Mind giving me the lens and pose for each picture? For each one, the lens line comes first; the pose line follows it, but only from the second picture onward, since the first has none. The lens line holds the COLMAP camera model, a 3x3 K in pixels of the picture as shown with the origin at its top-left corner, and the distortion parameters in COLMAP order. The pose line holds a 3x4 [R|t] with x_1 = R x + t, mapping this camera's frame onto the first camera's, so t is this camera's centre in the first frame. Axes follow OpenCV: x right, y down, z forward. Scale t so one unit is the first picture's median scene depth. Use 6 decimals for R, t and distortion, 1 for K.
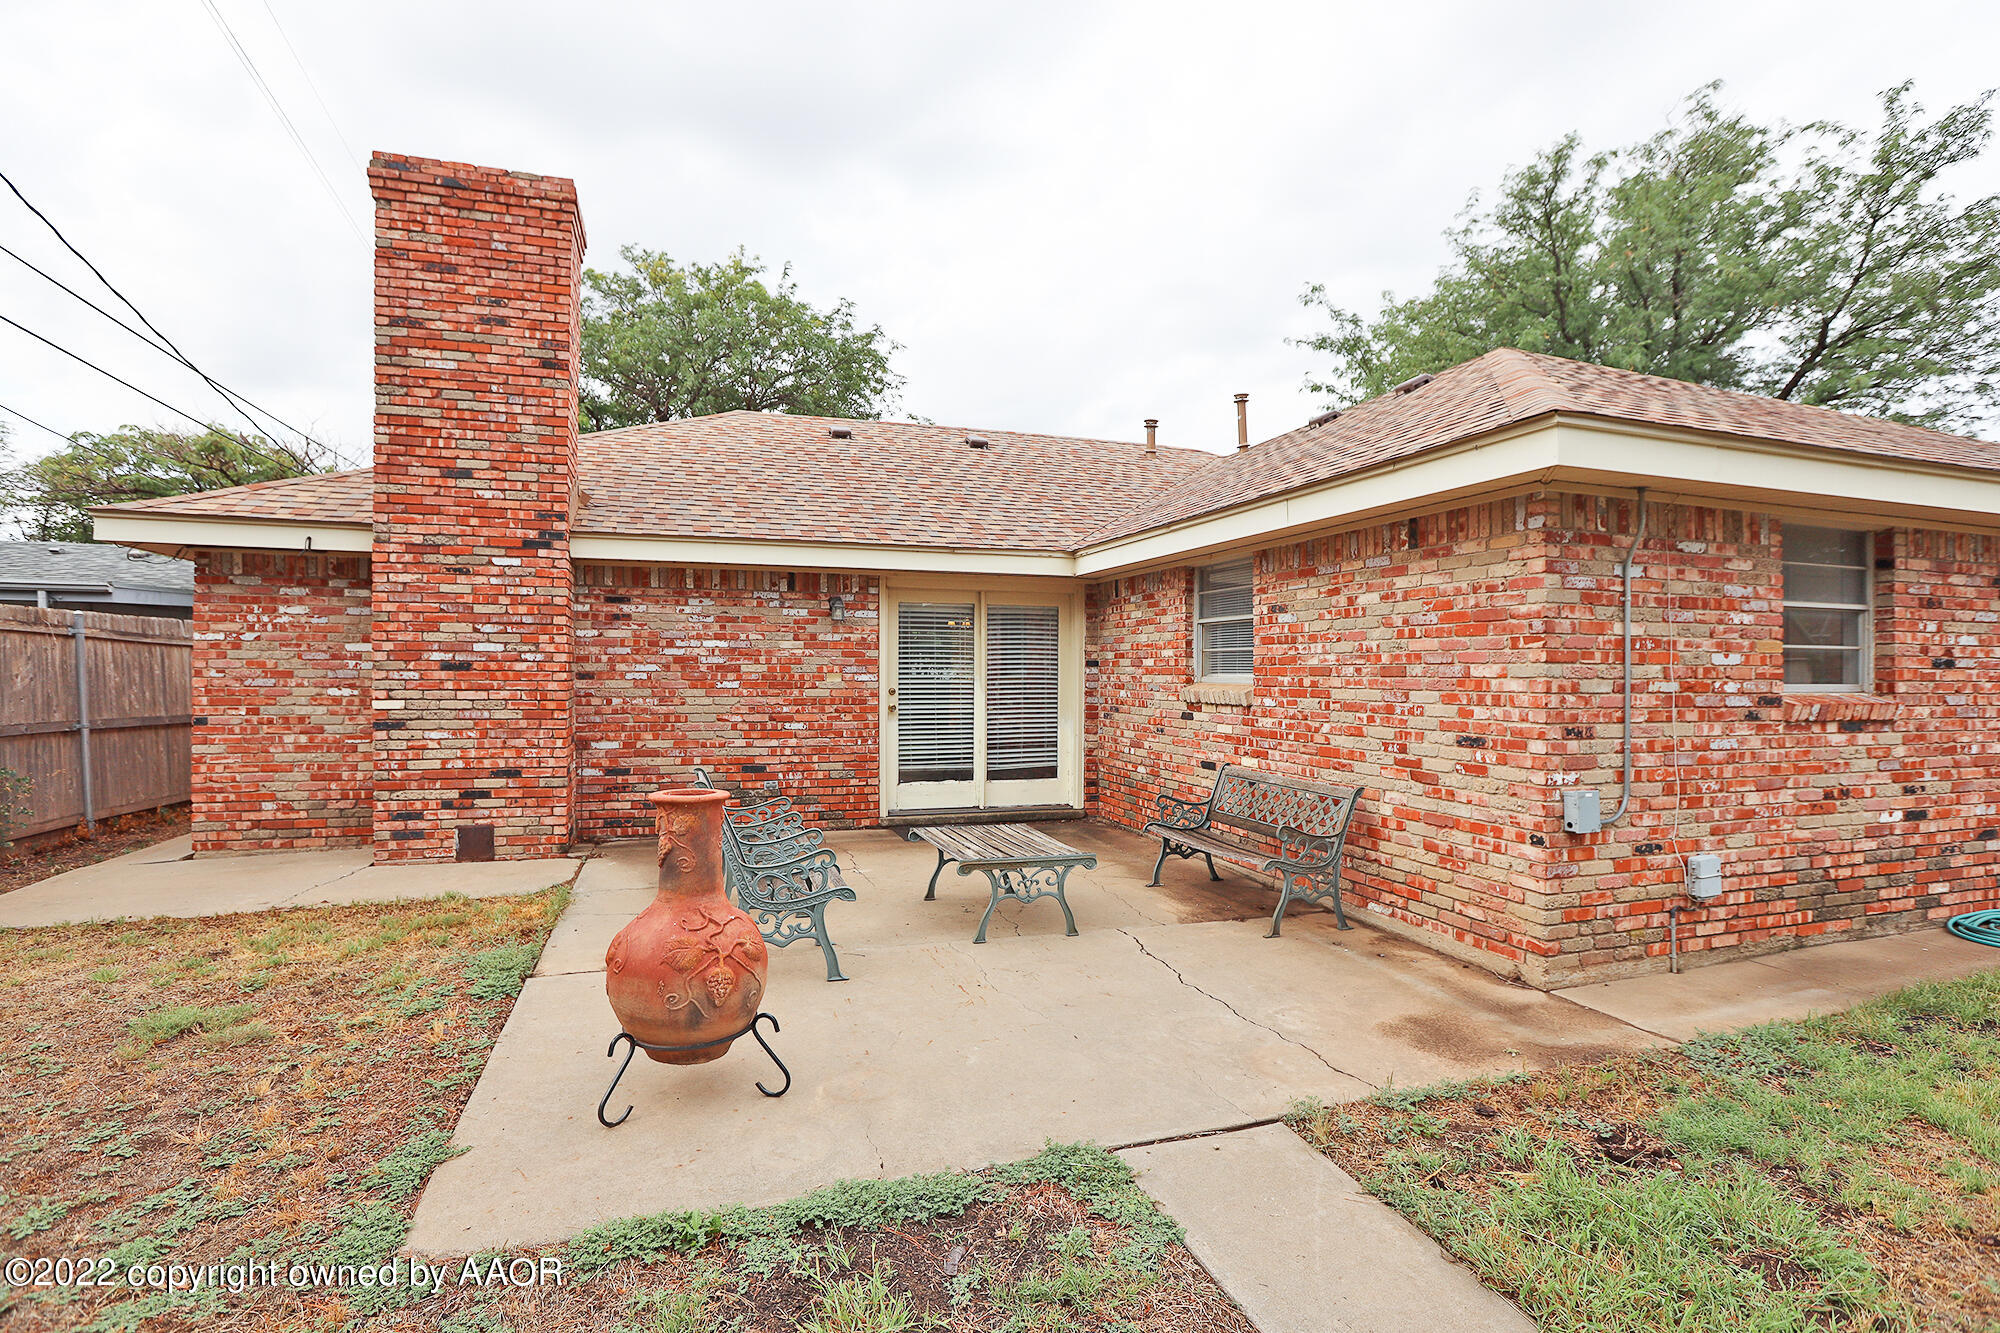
lens RADIAL K [[924.6, 0, 991.9], [0, 924.6, 656.6], [0, 0, 1]] dist [-0.035579, 0.001612]
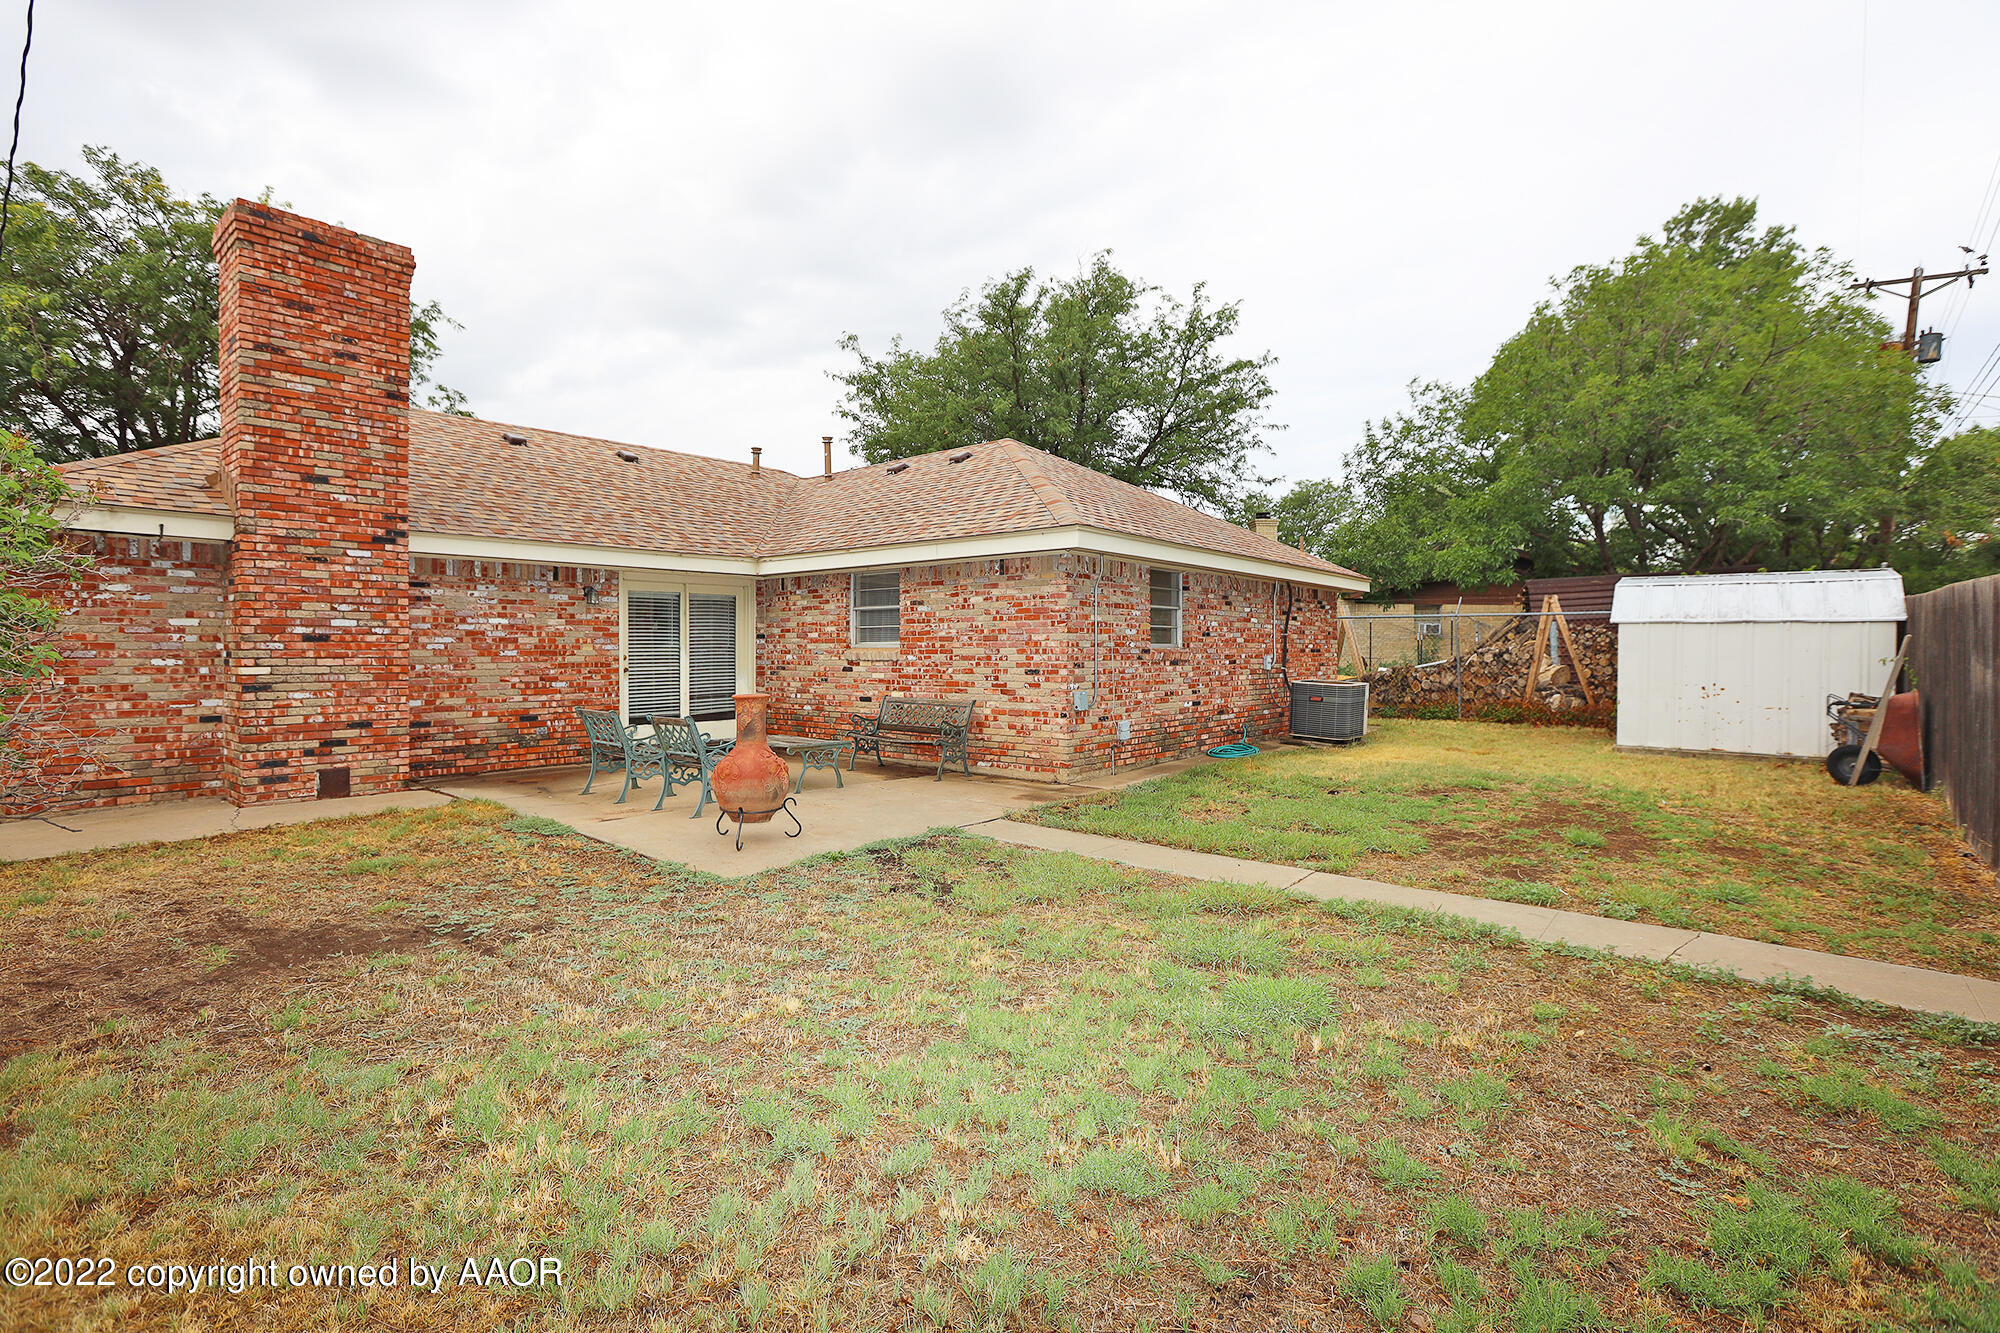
lens RADIAL K [[924.2, 0, 981.6], [0, 924.2, 634.1], [0, 0, 1]] dist [-0.034711, 0.000460]
pose [[0.845419, -0.000929, 0.534103, -0.471994], [0.000969, 1.000000, 0.000205, 0.005410], [-0.534103, 0.000345, 0.845419, -0.478961]]
